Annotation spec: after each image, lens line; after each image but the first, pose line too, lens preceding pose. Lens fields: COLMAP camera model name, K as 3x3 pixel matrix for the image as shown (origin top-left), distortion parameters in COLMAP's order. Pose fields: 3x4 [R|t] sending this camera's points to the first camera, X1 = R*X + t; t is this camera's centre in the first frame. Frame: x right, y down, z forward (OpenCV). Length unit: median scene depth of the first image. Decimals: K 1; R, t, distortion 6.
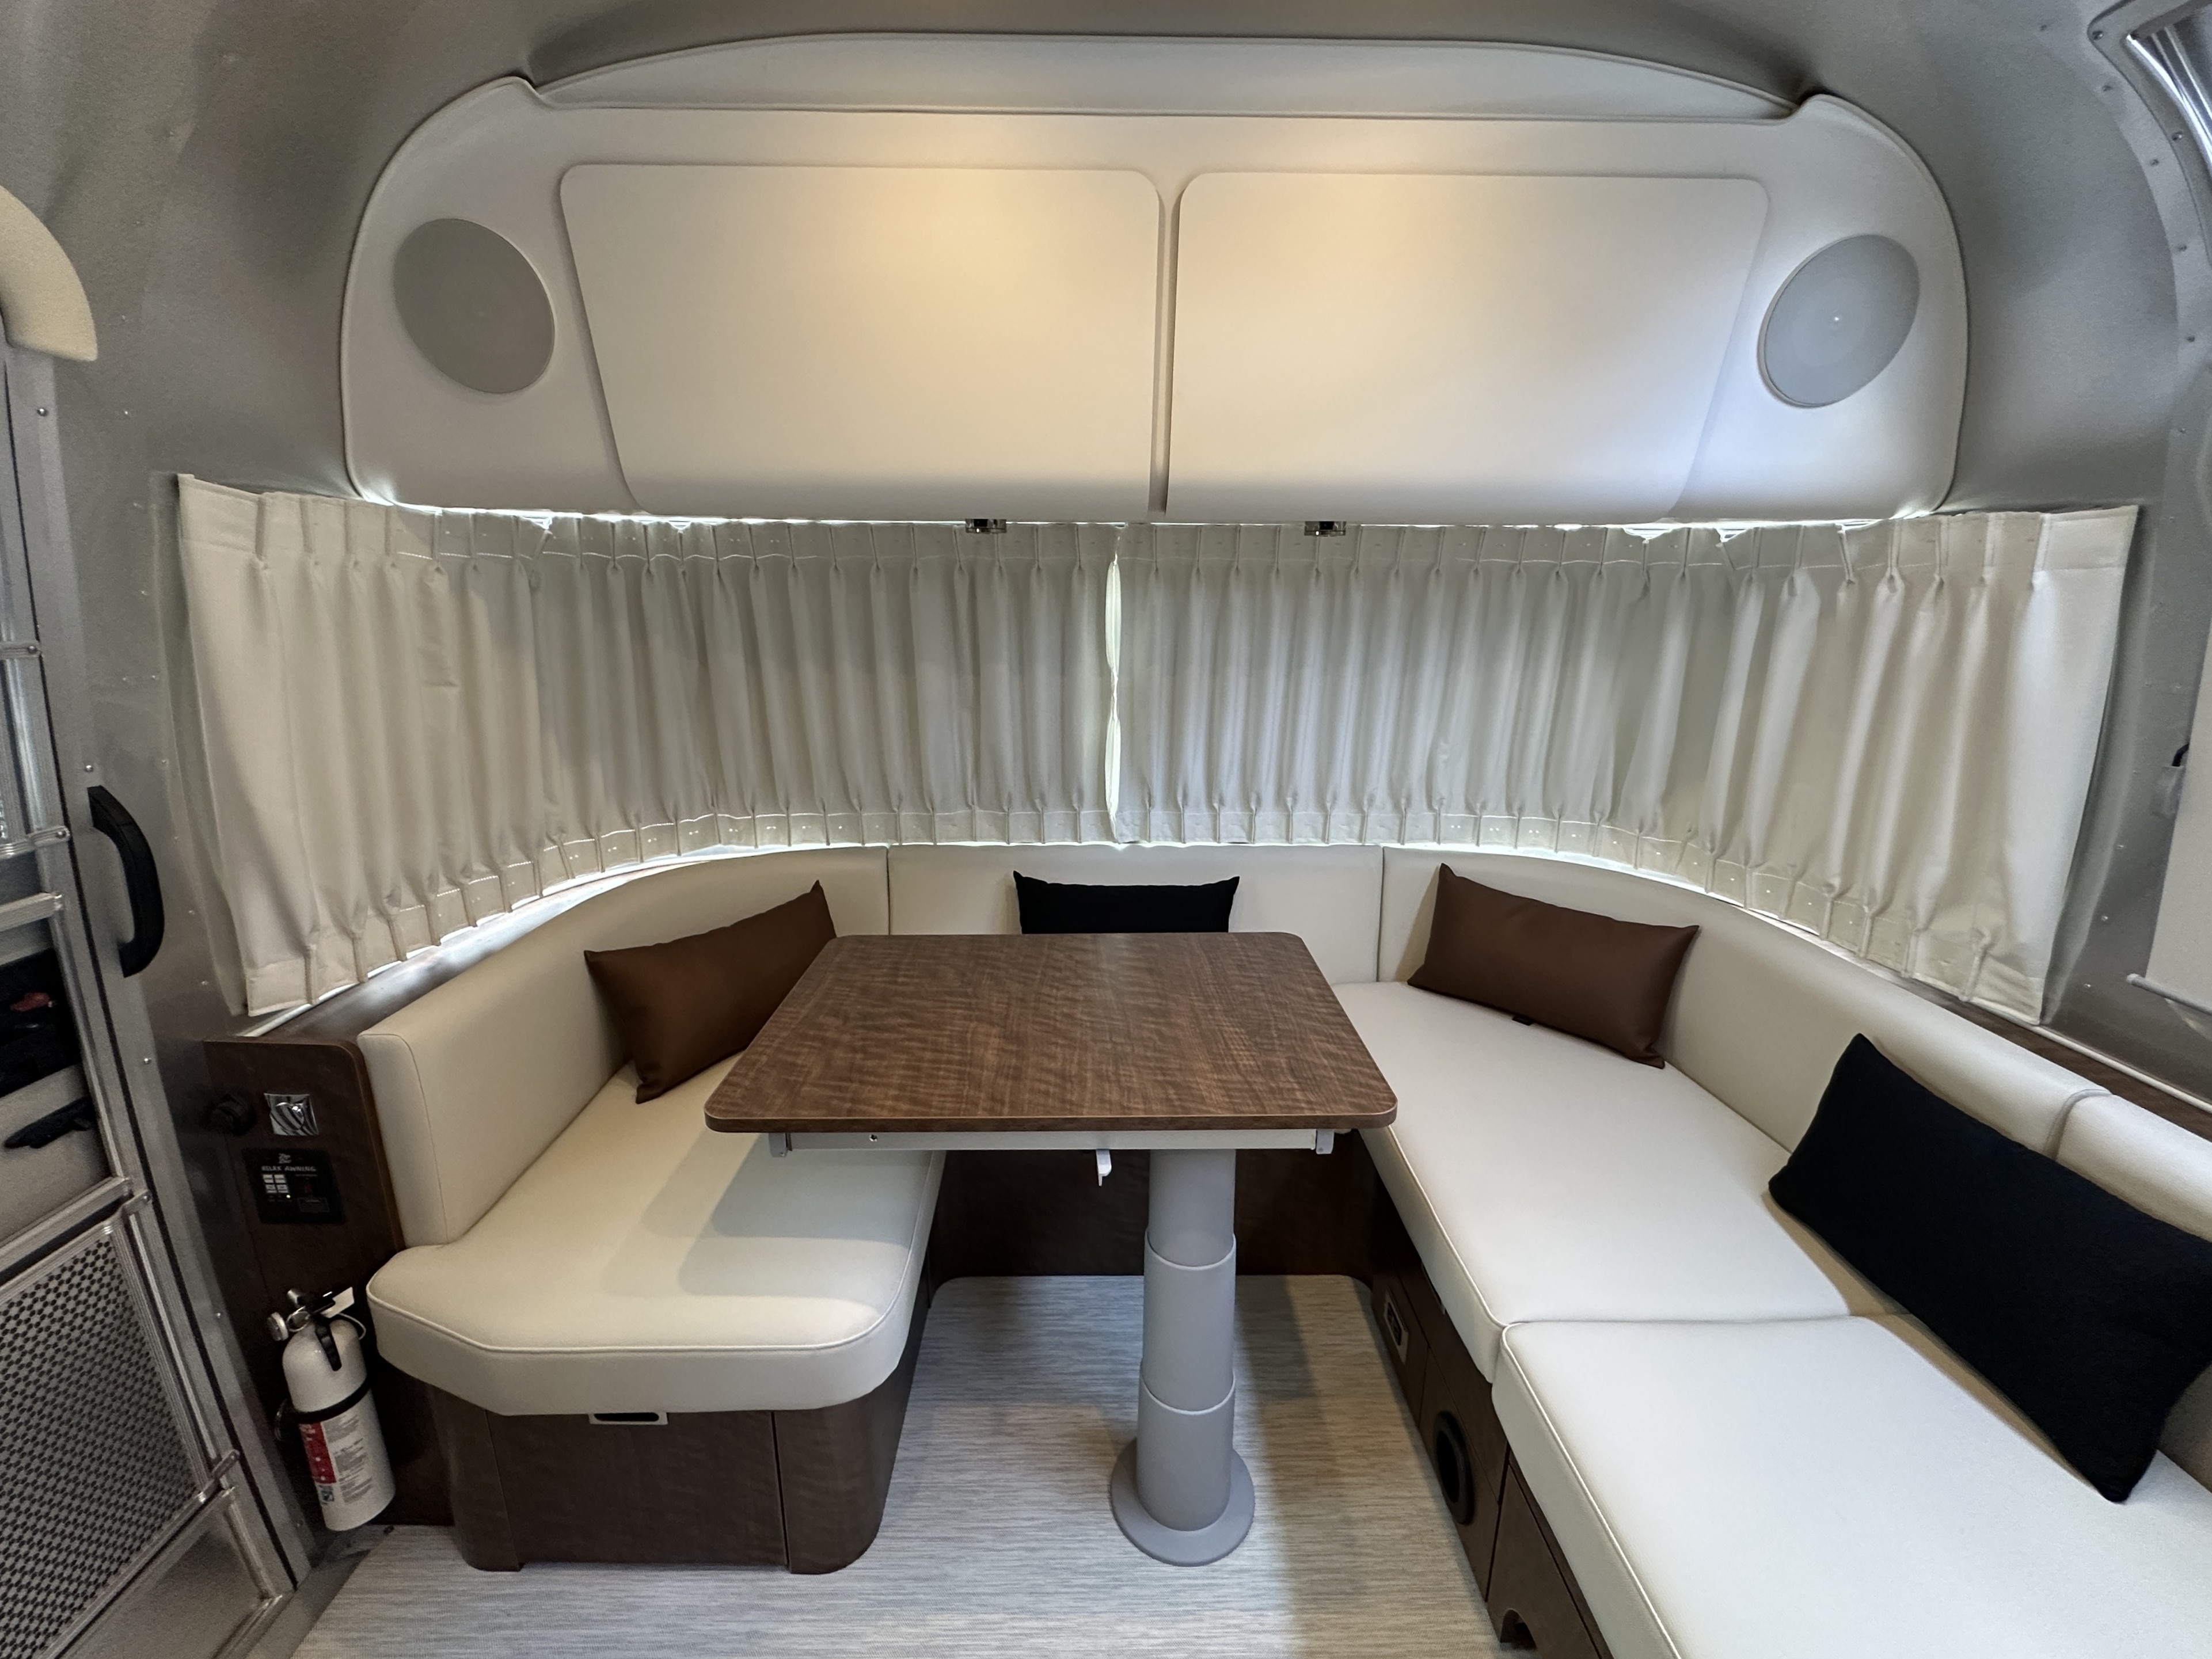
lens RADIAL K [[932.0, 0, 1106.0], [0, 932.0, 829.5], [0, 0, 1]] dist [-0.000122, -0.000087]
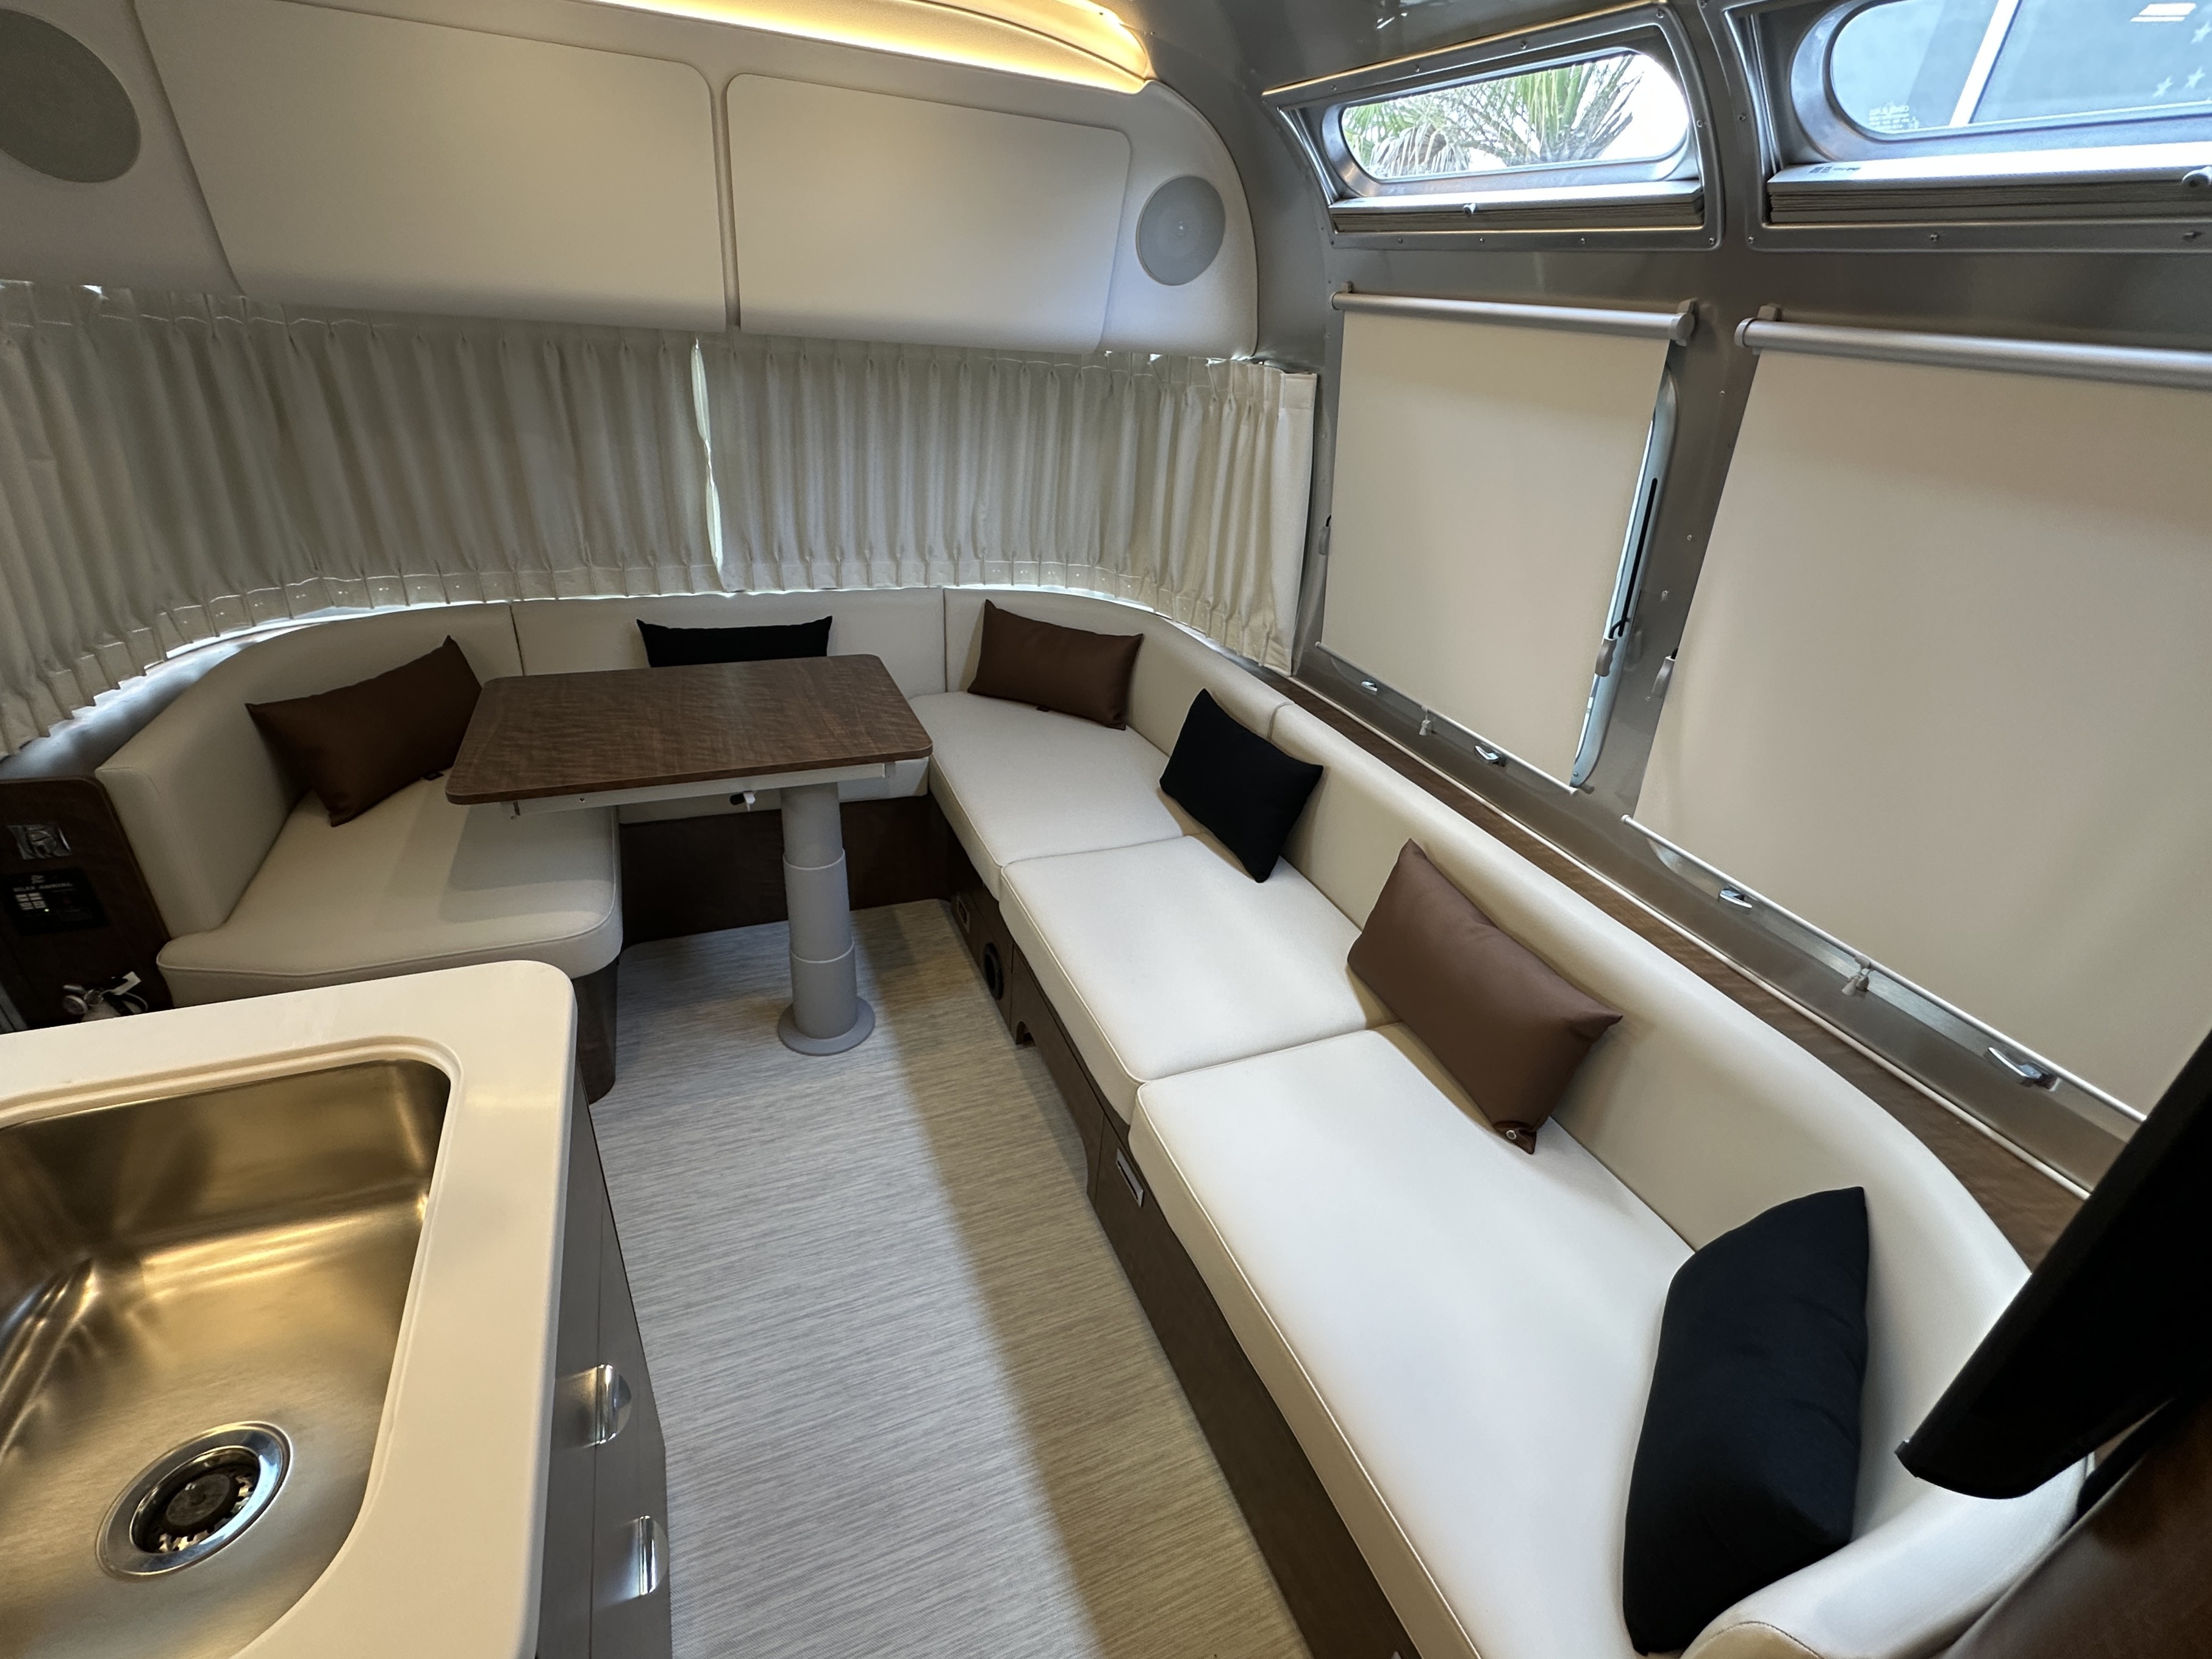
lens RADIAL K [[998.6, 0, 1106.0], [0, 998.6, 829.5], [0, 0, 1]] dist [-0.003565, -0.000499]
pose [[0.927419, -0.118535, 0.354745, -0.032253], [0.029404, 0.968624, 0.246786, 0.009255], [-0.372867, -0.218443, 0.901805, -0.506583]]
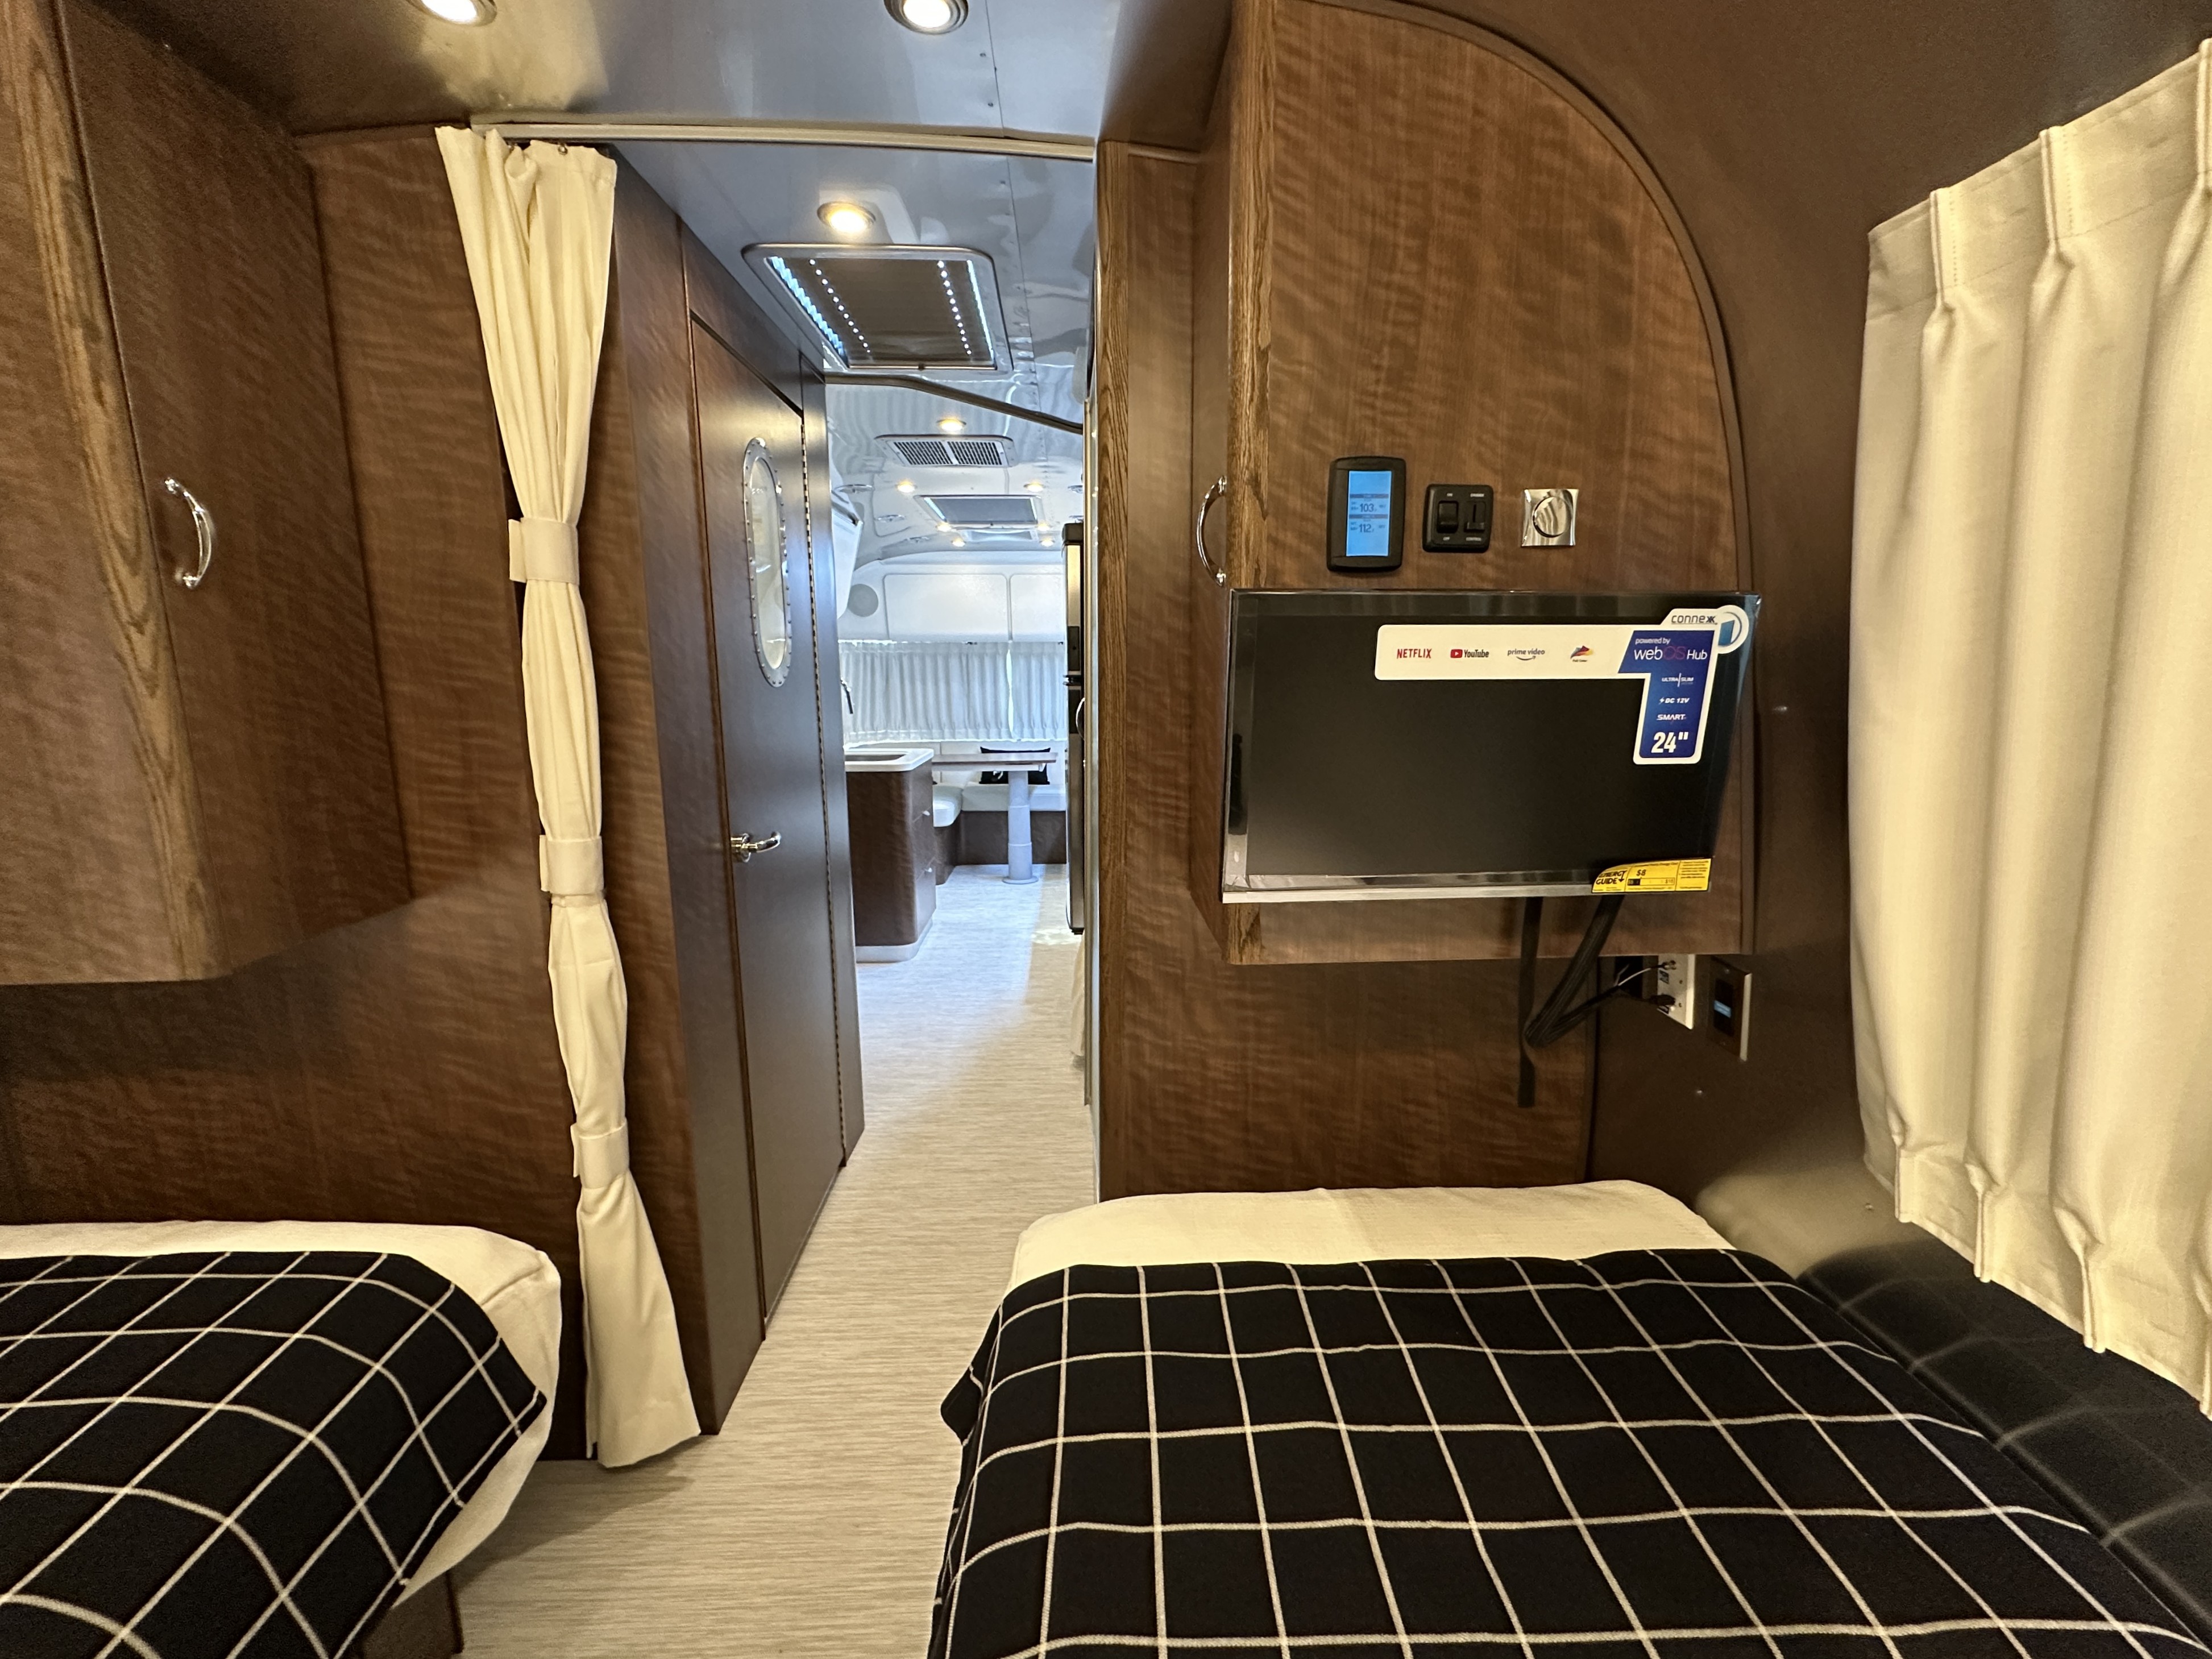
lens RADIAL K [[892.8, 0, 1106.0], [0, 892.8, 829.5], [0, 0, 1]] dist [-0.000030, -0.000002]
pose [[0.999876, -0.007178, 0.013995, 0.351781], [0.008374, 0.996142, -0.087358, 0.728317], [-0.013314, 0.087465, 0.996079, -2.482561]]
